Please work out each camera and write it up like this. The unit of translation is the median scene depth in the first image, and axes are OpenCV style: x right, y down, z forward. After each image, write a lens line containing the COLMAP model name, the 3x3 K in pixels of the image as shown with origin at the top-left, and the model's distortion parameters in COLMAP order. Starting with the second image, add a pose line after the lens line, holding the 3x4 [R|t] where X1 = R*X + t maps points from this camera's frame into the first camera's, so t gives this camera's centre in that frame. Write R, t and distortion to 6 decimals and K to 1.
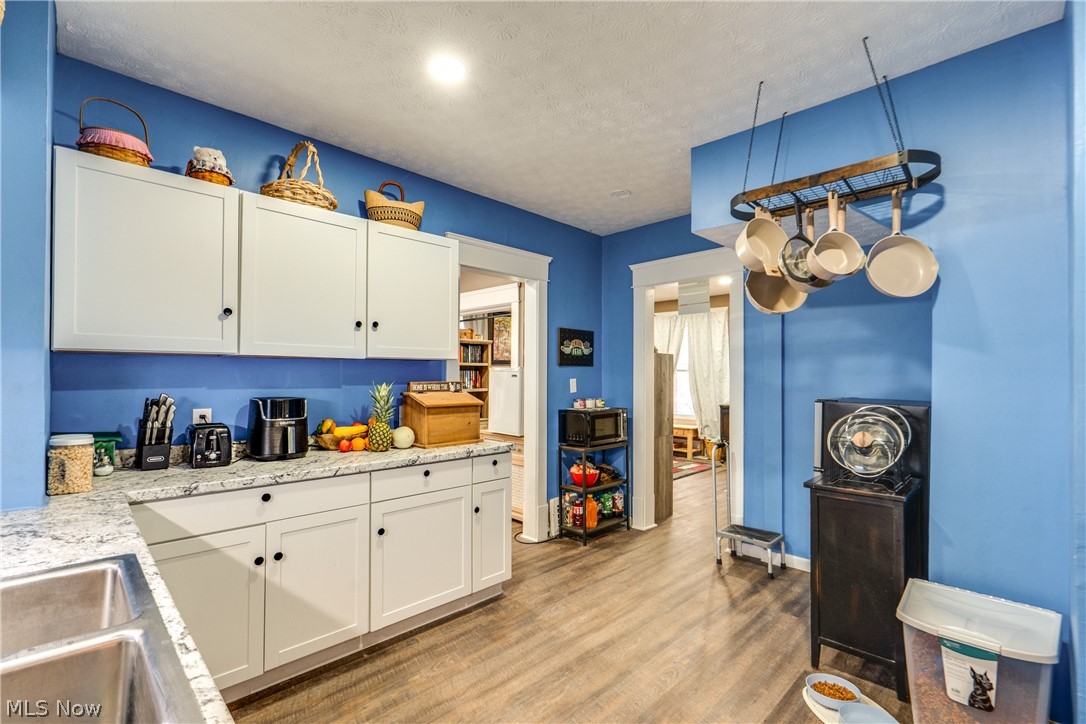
lens RADIAL K [[497.5, 0, 547.0], [0, 497.5, 363.0], [0, 0, 1]] dist [-0.004789, 0.002032]
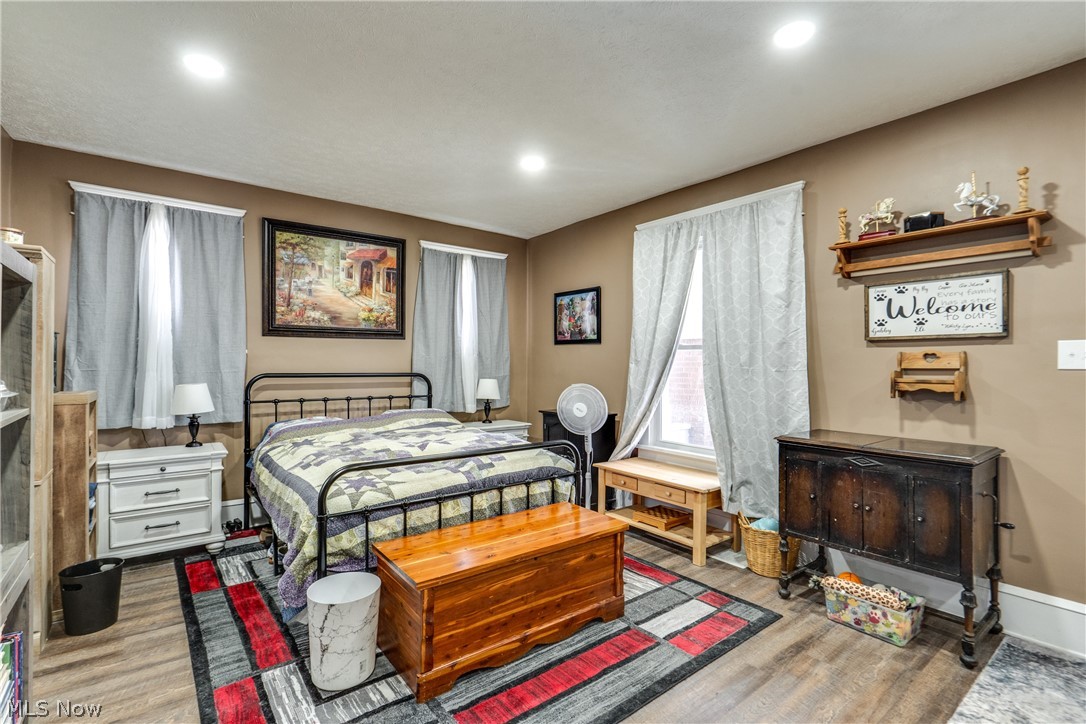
lens RADIAL K [[497.5, 0, 535.7], [0, 497.5, 361.6], [0, 0, 1]] dist [-0.004789, 0.002032]
pose [[0.991703, 0.001272, -0.128548, 0.389139], [0.001895, 0.999698, 0.024510, 0.034670], [0.128540, -0.024550, 0.991400, 1.103278]]
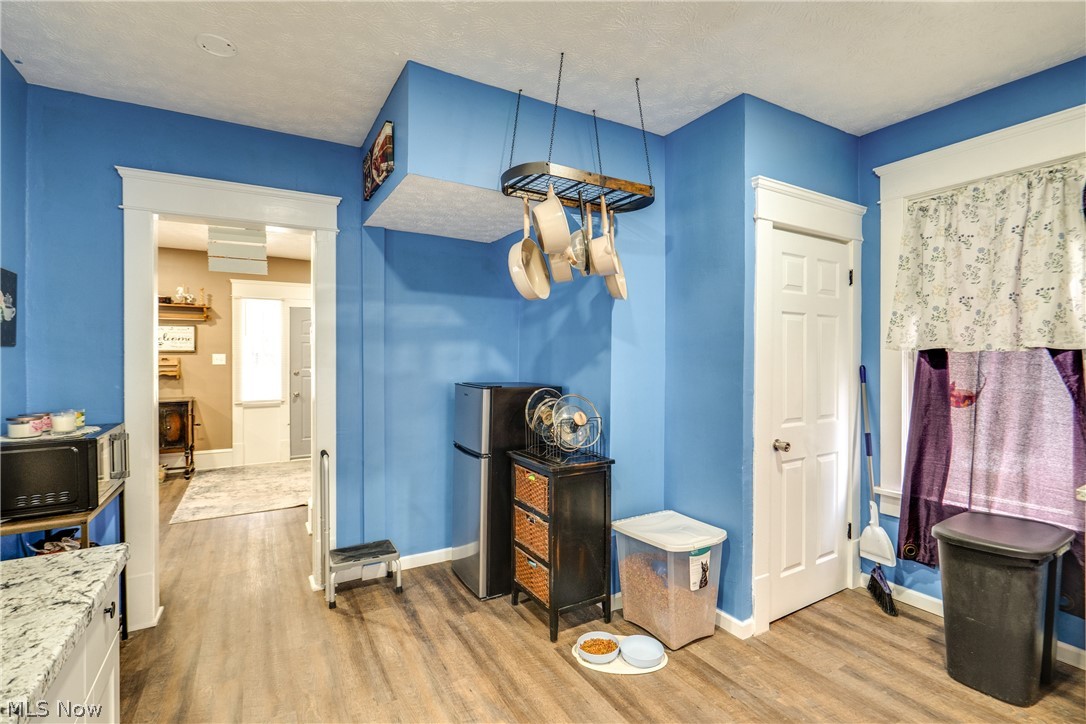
lens RADIAL K [[497.5, 0, 543.8], [0, 497.5, 356.5], [0, 0, 1]] dist [-0.004789, 0.002032]
pose [[0.258829, -0.002755, 0.965919, -0.258328], [-0.020486, 0.999755, 0.008341, 0.002095], [-0.965706, -0.021946, 0.258709, 0.412211]]
